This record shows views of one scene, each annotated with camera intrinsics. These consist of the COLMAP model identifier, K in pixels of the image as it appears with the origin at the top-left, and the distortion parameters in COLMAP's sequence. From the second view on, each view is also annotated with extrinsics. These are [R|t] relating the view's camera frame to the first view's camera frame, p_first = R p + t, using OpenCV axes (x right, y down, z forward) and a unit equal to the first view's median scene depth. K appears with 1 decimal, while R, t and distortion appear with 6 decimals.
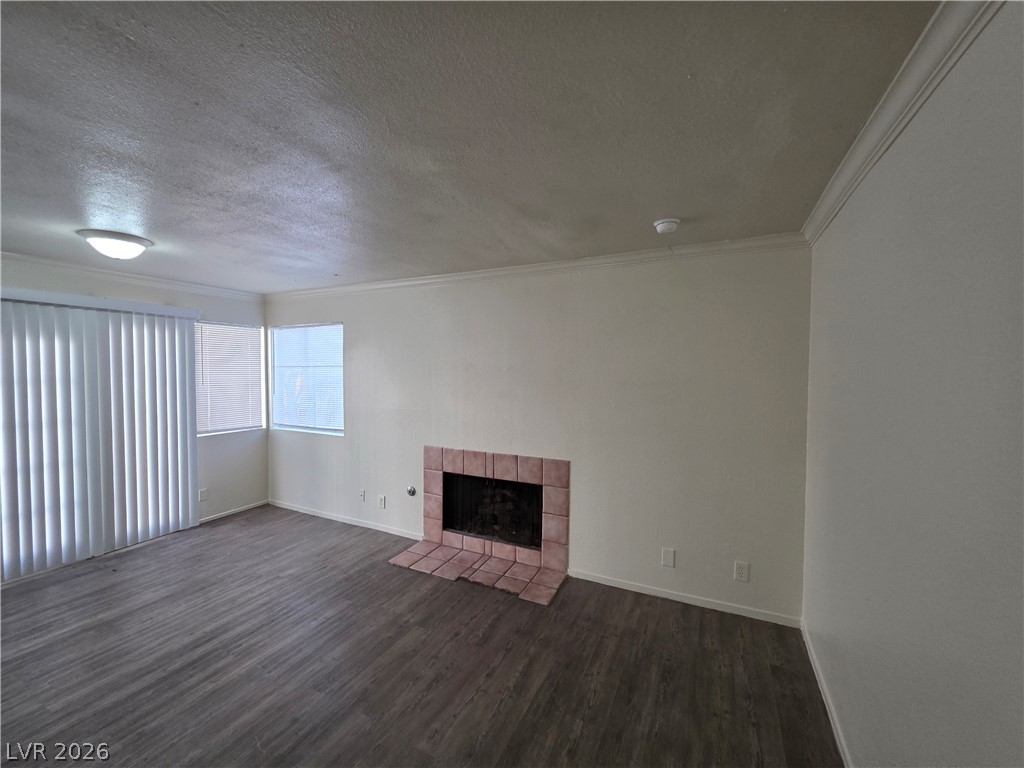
lens RADIAL K [[410.1, 0, 516.8], [0, 410.1, 380.9], [0, 0, 1]] dist [0.001883, -0.000248]
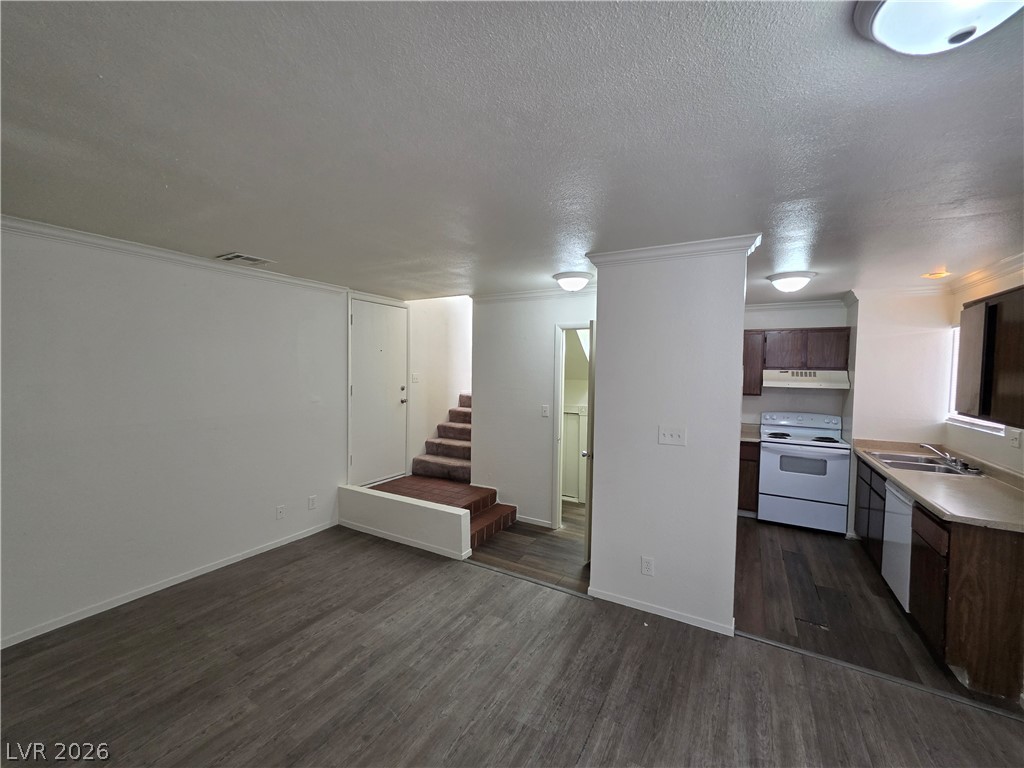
lens RADIAL K [[416.3, 0, 510.8], [0, 416.3, 387.0], [0, 0, 1]] dist [0.001182, 0.000117]
pose [[-0.997792, -0.021936, 0.062693, -0.528715], [-0.017261, 0.997096, 0.074169, -0.040976], [-0.064137, 0.072923, -0.995273, 1.083110]]
